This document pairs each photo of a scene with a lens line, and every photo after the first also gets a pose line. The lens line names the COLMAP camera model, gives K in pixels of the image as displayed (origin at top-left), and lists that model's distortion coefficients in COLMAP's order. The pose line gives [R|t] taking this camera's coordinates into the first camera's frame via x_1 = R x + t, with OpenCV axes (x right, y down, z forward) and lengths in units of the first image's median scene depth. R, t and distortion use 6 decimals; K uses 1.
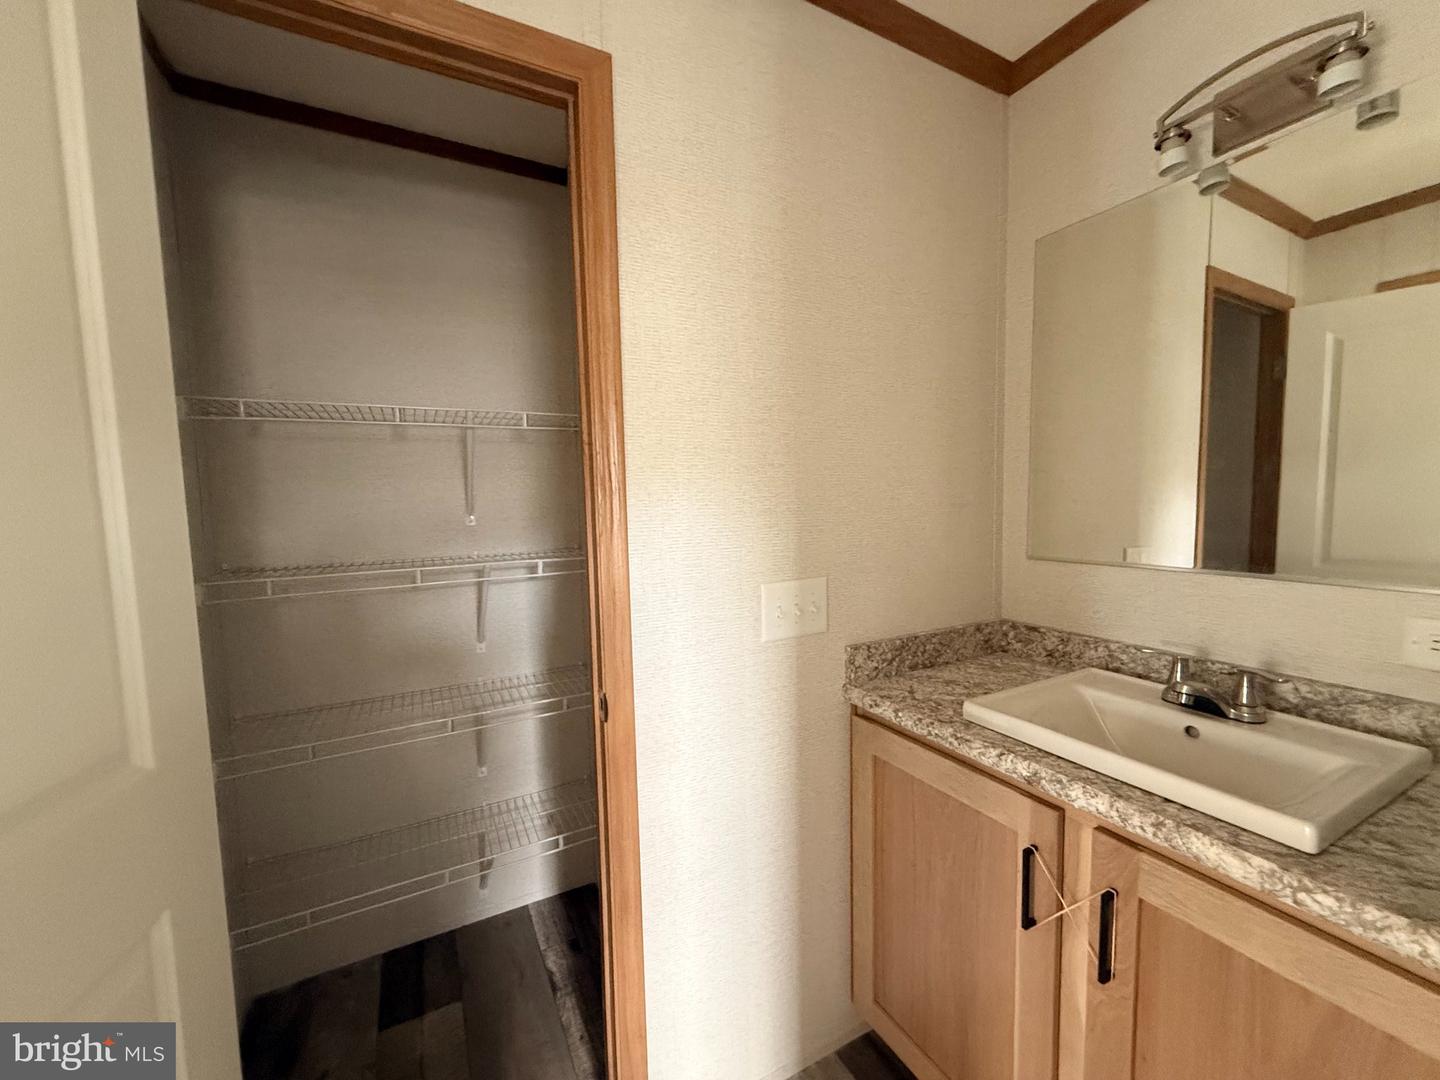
lens RADIAL K [[577.3, 0, 717.6], [0, 577.3, 542.2], [0, 0, 1]] dist [0.007100, -0.000605]
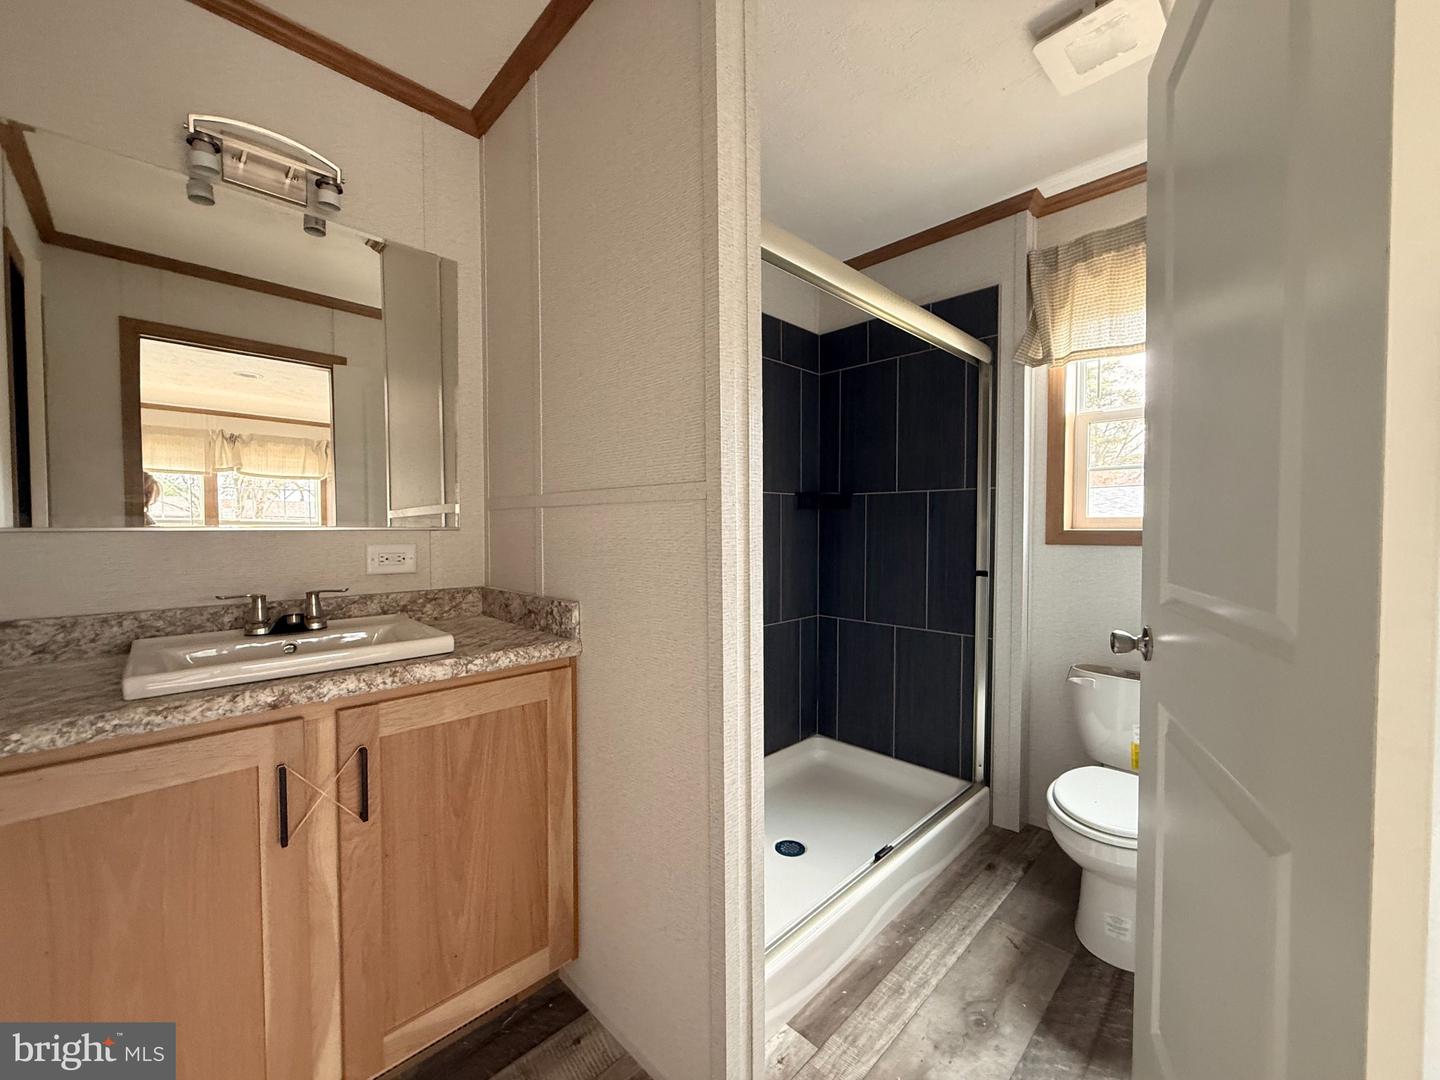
lens RADIAL K [[577.3, 0, 720.8], [0, 577.3, 542.6], [0, 0, 1]] dist [0.007100, -0.000605]
pose [[-0.282000, -0.005337, 0.959400, -0.669602], [0.081531, 0.996234, 0.029507, 0.145605], [-0.955944, 0.086542, -0.280502, 0.470394]]
